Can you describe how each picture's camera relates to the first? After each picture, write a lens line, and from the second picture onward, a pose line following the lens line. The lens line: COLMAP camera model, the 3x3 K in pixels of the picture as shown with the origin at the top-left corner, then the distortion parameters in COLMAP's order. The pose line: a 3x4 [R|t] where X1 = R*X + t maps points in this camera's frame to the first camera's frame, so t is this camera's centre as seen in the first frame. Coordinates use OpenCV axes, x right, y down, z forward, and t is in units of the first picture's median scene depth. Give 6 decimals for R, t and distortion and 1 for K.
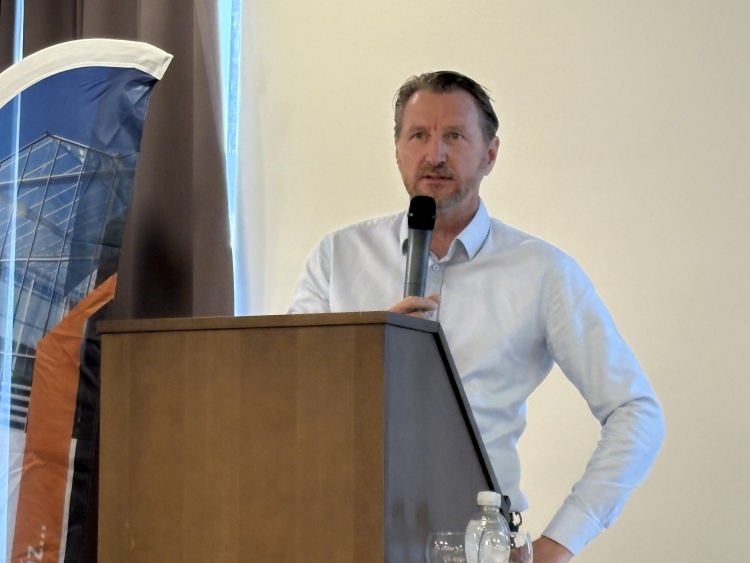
lens RADIAL K [[3062.2, 0, 372.3], [0, 3062.2, 282.5], [0, 0, 1]] dist [0.265870, 0.000000]
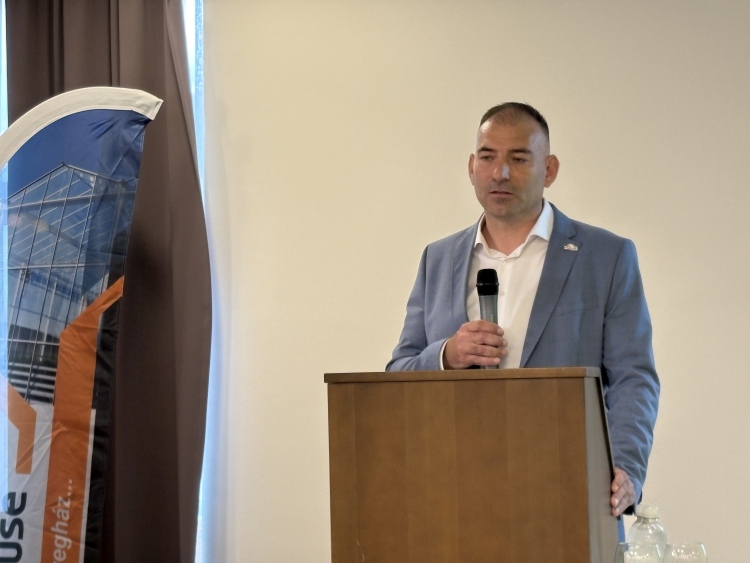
lens RADIAL K [[2154.7, 0, 375.9], [0, 2154.7, 275.2], [0, 0, 1]] dist [0.136543, 0.000000]
pose [[0.973896, -0.020491, 0.226070, -0.182341], [0.008452, 0.998500, 0.054096, -0.050113], [-0.226839, -0.050773, 0.972608, 0.122576]]
